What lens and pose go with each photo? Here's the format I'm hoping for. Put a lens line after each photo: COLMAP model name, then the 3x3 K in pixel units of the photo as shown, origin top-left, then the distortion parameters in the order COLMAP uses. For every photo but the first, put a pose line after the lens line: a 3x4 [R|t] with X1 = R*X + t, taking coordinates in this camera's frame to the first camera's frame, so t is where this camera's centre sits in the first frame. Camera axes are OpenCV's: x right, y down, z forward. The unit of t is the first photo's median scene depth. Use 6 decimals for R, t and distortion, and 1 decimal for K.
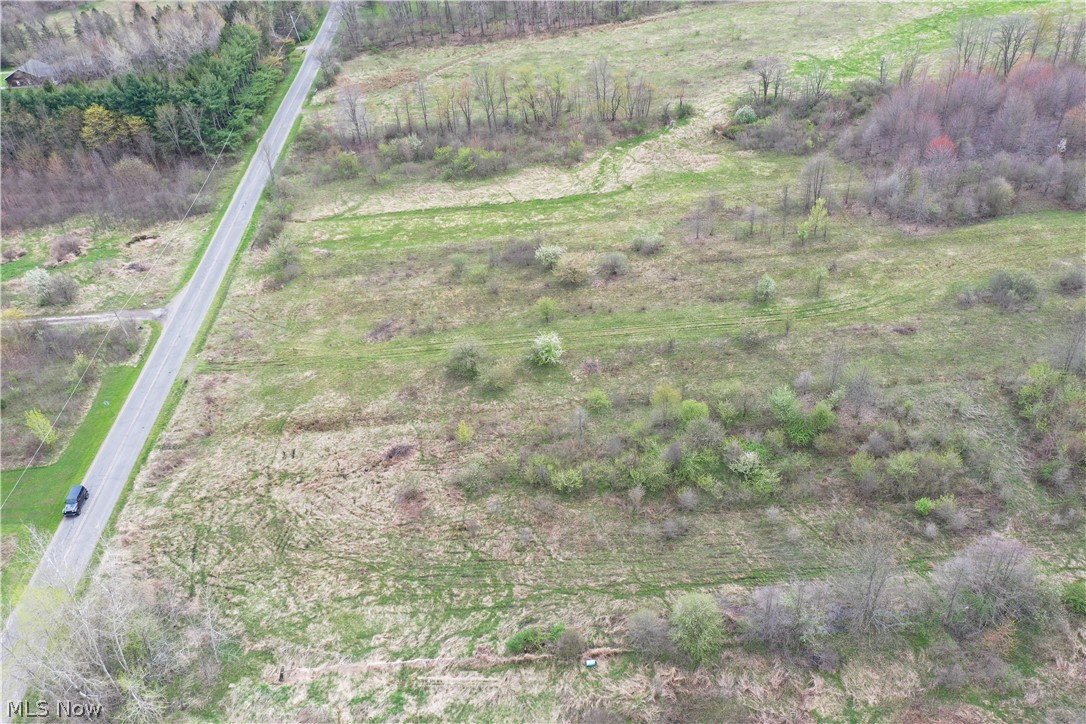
lens RADIAL K [[868.6, 0, 546.3], [0, 868.6, 361.9], [0, 0, 1]] dist [0.003901, 0.007270]
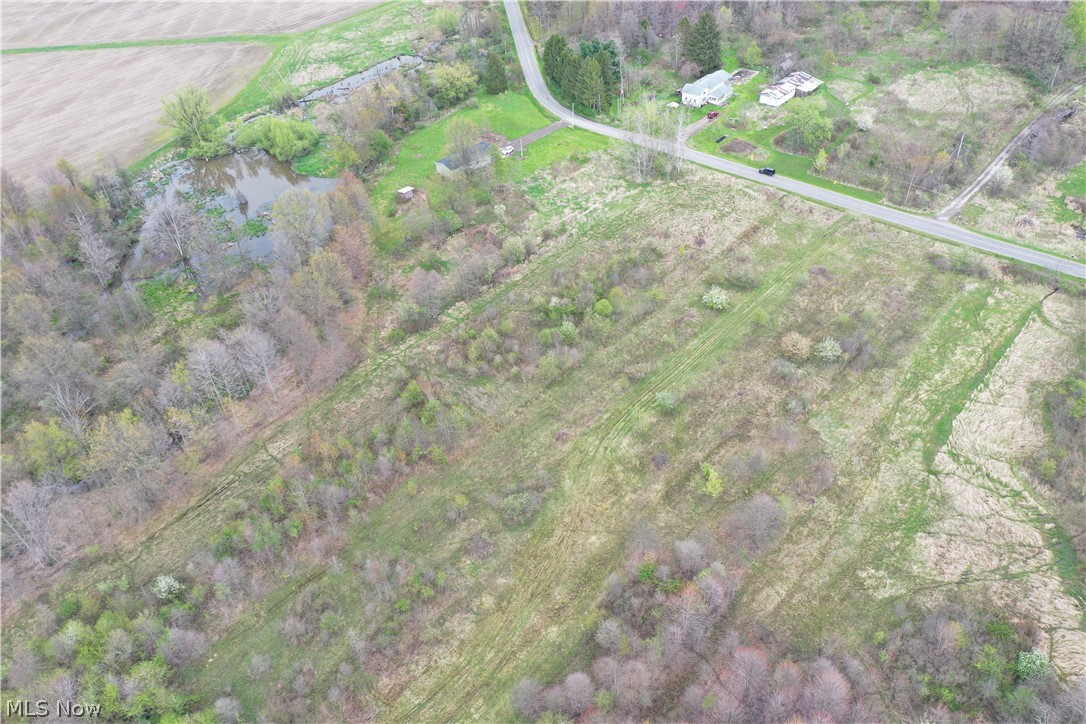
lens RADIAL K [[868.6, 0, 547.2], [0, 868.6, 360.0], [0, 0, 1]] dist [0.003901, 0.007270]
pose [[-0.685808, 0.541176, -0.486616, 0.940188], [-0.341628, 0.351003, 0.871830, -1.128558], [0.642617, 0.764150, -0.055840, 0.921927]]
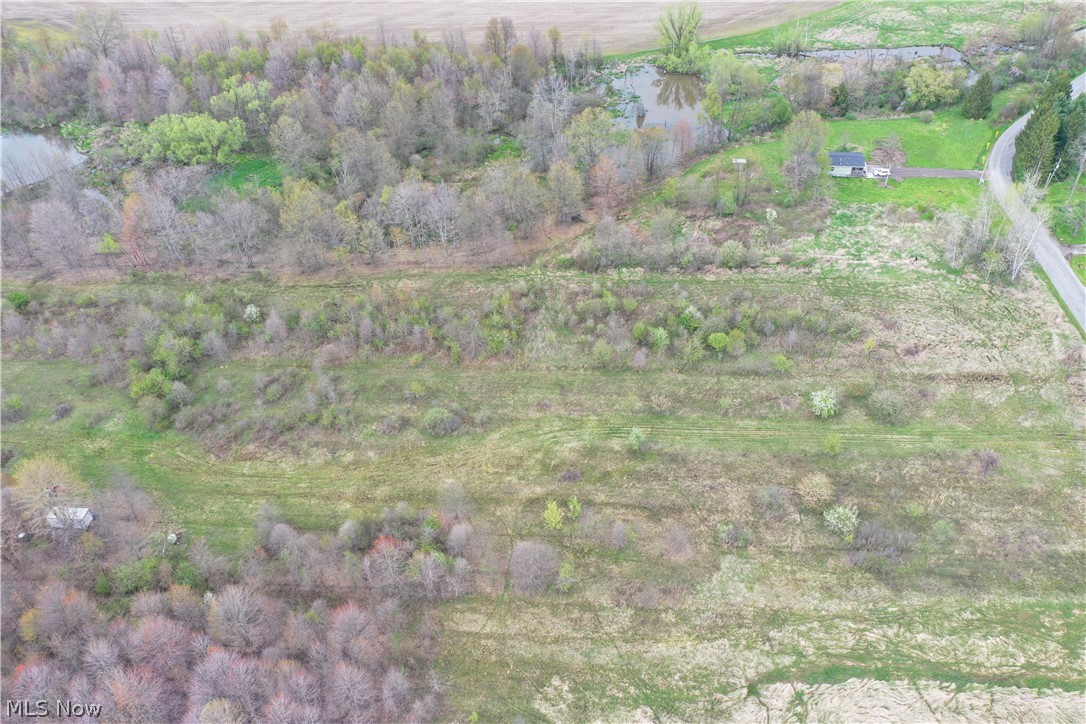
lens RADIAL K [[868.6, 0, 539.0], [0, 868.6, 359.6], [0, 0, 1]] dist [0.003901, 0.007270]
pose [[-0.984197, 0.016416, 0.176314, 0.175941], [0.175261, 0.232530, 0.956668, -1.251428], [-0.025294, 0.972451, -0.231732, 1.174965]]
